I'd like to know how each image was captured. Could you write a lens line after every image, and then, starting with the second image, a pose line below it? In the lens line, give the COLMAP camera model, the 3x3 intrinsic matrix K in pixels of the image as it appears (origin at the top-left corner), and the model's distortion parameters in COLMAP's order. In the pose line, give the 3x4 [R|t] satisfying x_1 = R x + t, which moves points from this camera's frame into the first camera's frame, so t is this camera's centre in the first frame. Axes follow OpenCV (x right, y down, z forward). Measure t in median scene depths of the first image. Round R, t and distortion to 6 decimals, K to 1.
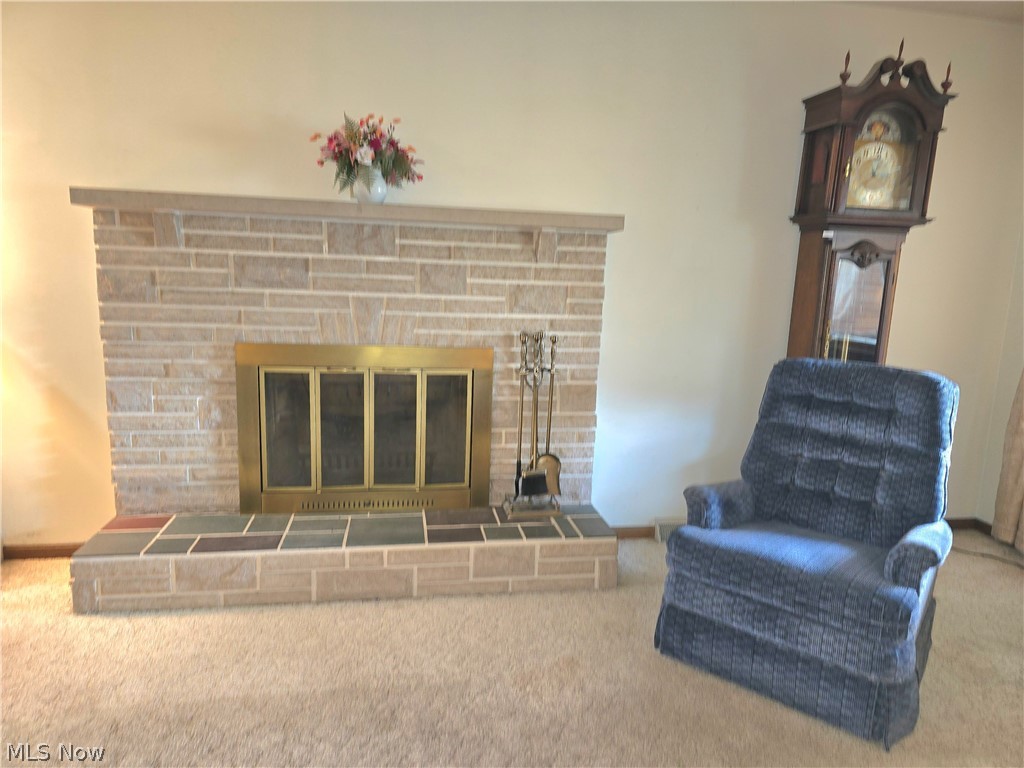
lens RADIAL K [[688.8, 0, 512.0], [0, 688.8, 384.0], [0, 0, 1]] dist [0.049401, -0.006093]
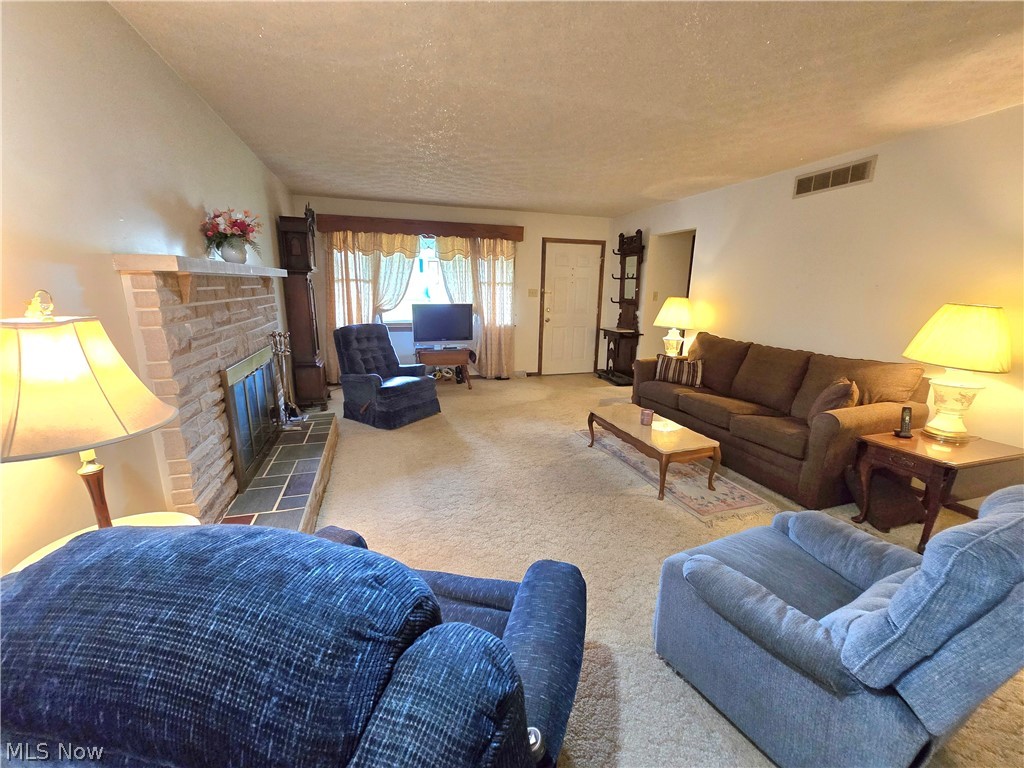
lens RADIAL K [[422.1, 0, 513.9], [0, 422.1, 381.9], [0, 0, 1]] dist [-0.002011, 0.000456]
pose [[-0.147121, -0.259064, 0.954590, -1.245265], [0.141272, 0.949693, 0.279508, -0.185346], [-0.978978, 0.175978, -0.103122, 0.540029]]
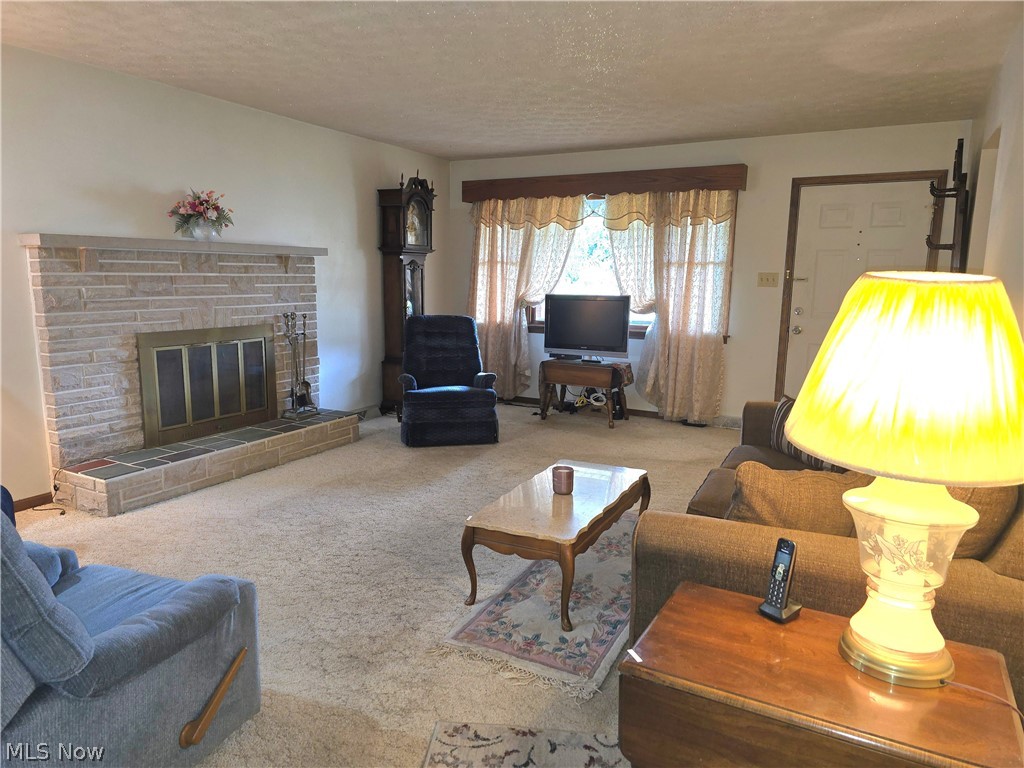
lens RADIAL K [[688.8, 0, 512.0], [0, 688.8, 384.0], [0, 0, 1]] dist [0.049401, -0.006093]
pose [[0.610402, -0.156050, 0.776568, -1.084588], [0.141026, 0.986148, 0.087315, 0.030124], [-0.779437, 0.056219, 0.623954, -0.567696]]
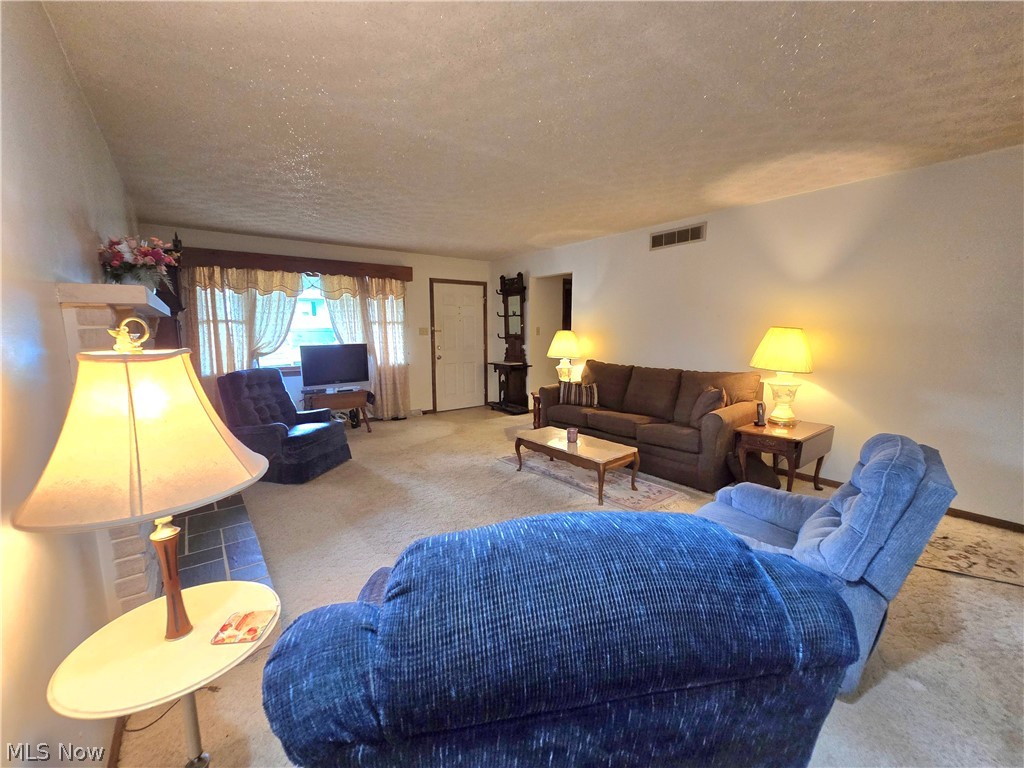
lens RADIAL K [[422.1, 0, 513.9], [0, 422.1, 381.9], [0, 0, 1]] dist [-0.002011, 0.000456]
pose [[-0.481401, -0.147698, 0.863967, -1.225577], [0.131665, 0.962330, 0.237877, -0.206828], [-0.866555, 0.228268, -0.443820, 0.779472]]
